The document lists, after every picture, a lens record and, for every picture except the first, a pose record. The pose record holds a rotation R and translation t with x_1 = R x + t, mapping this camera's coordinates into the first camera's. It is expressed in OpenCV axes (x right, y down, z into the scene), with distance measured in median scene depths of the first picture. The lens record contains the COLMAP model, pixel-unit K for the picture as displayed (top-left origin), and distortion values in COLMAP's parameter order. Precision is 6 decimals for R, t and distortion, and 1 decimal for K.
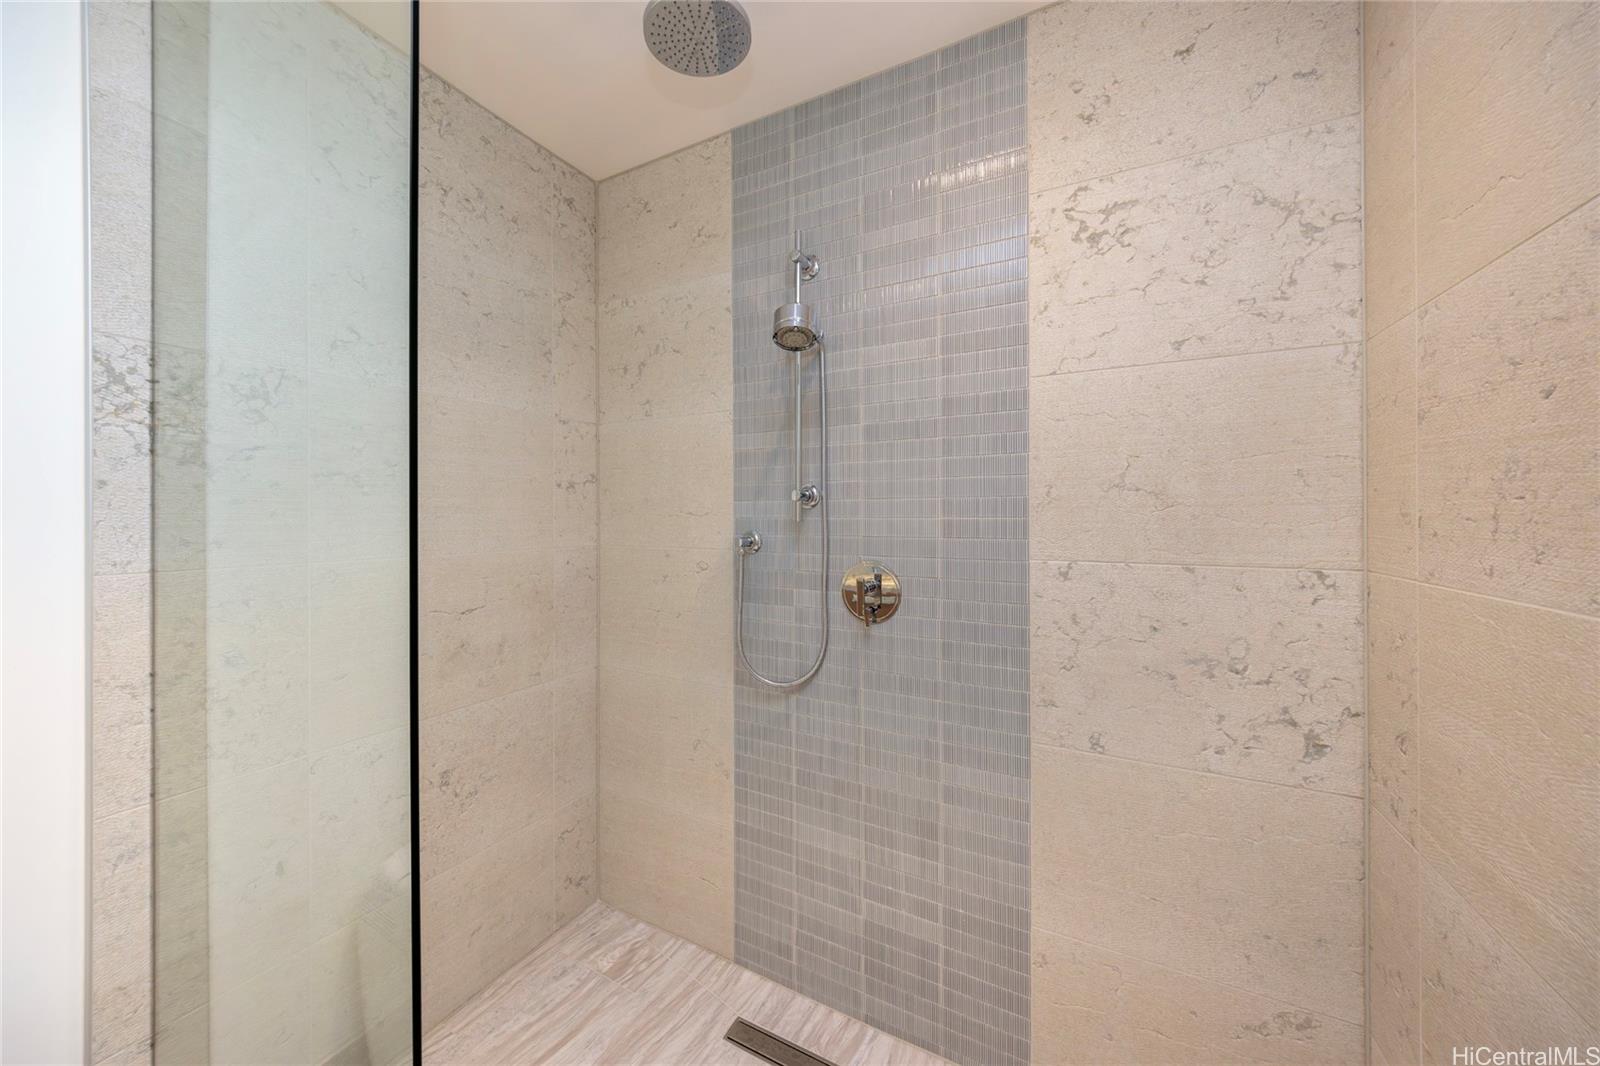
lens RADIAL K [[549.8, 0, 793.0], [0, 549.8, 527.7], [0, 0, 1]] dist [-0.005375, 0.000229]
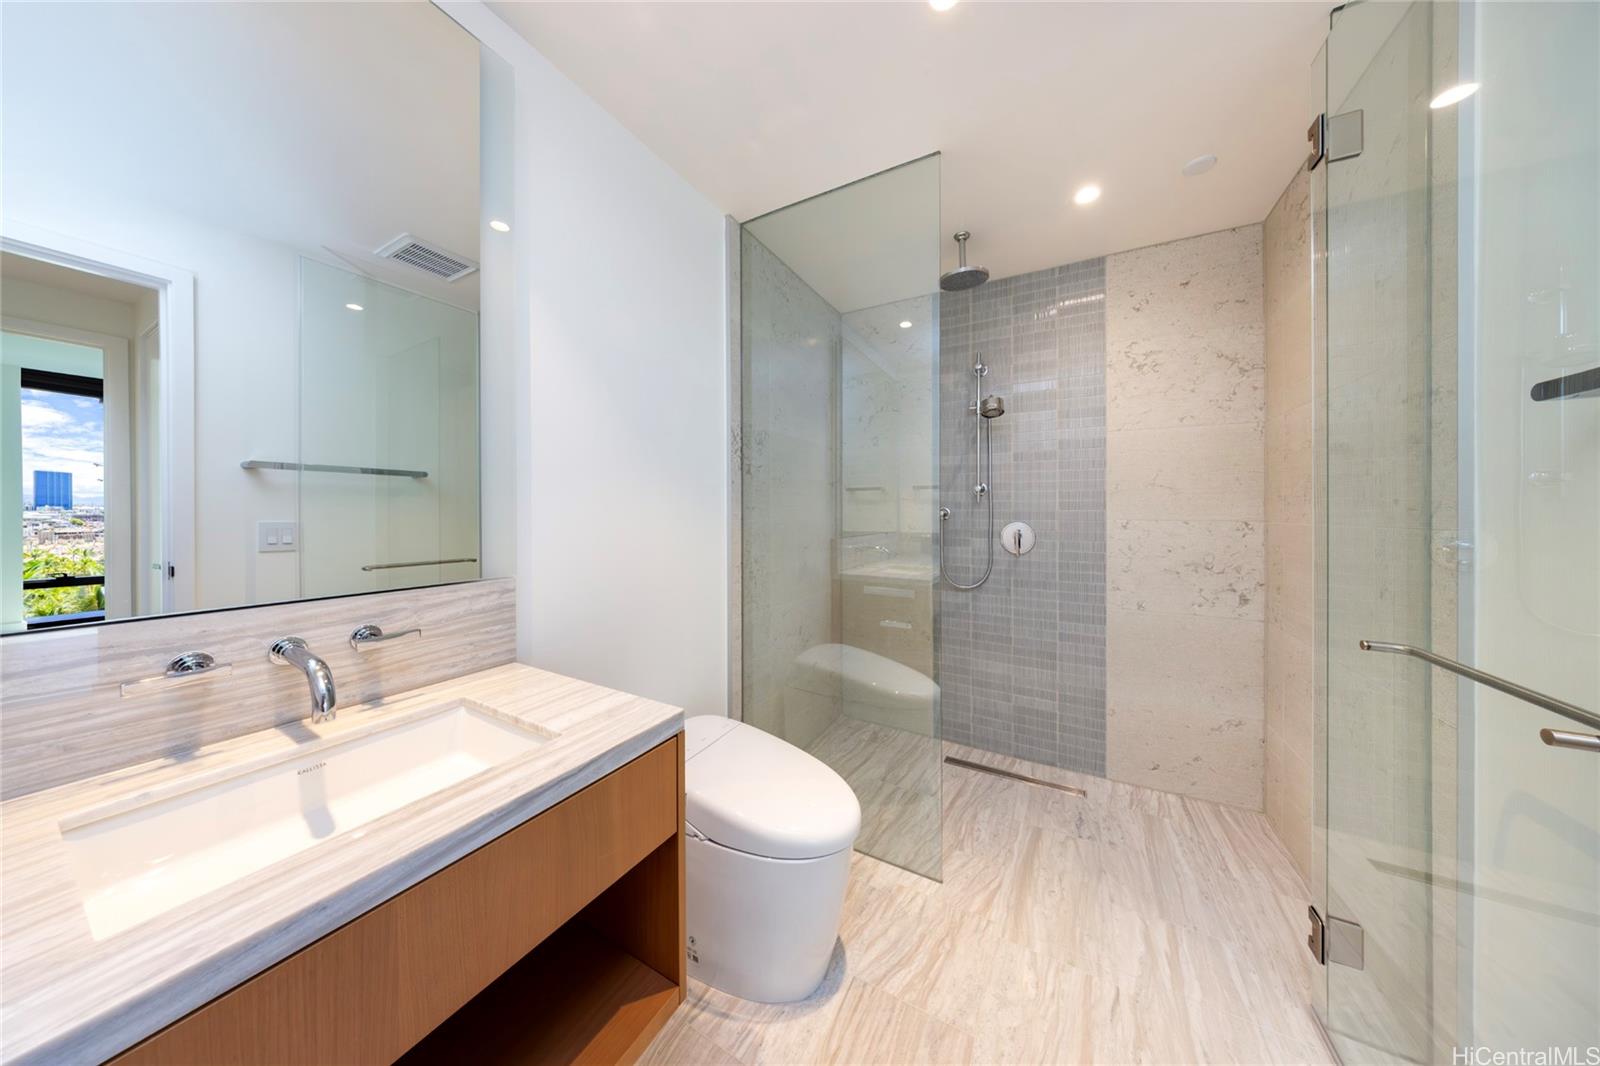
lens RADIAL K [[466.8, 0, 804.8], [0, 466.8, 519.2], [0, 0, 1]] dist [-0.008790, -0.000079]
pose [[0.999515, 0.004173, -0.030863, -0.656584], [-0.004163, 0.999991, 0.000407, 0.060615], [0.030865, -0.000278, 0.999524, -0.793816]]
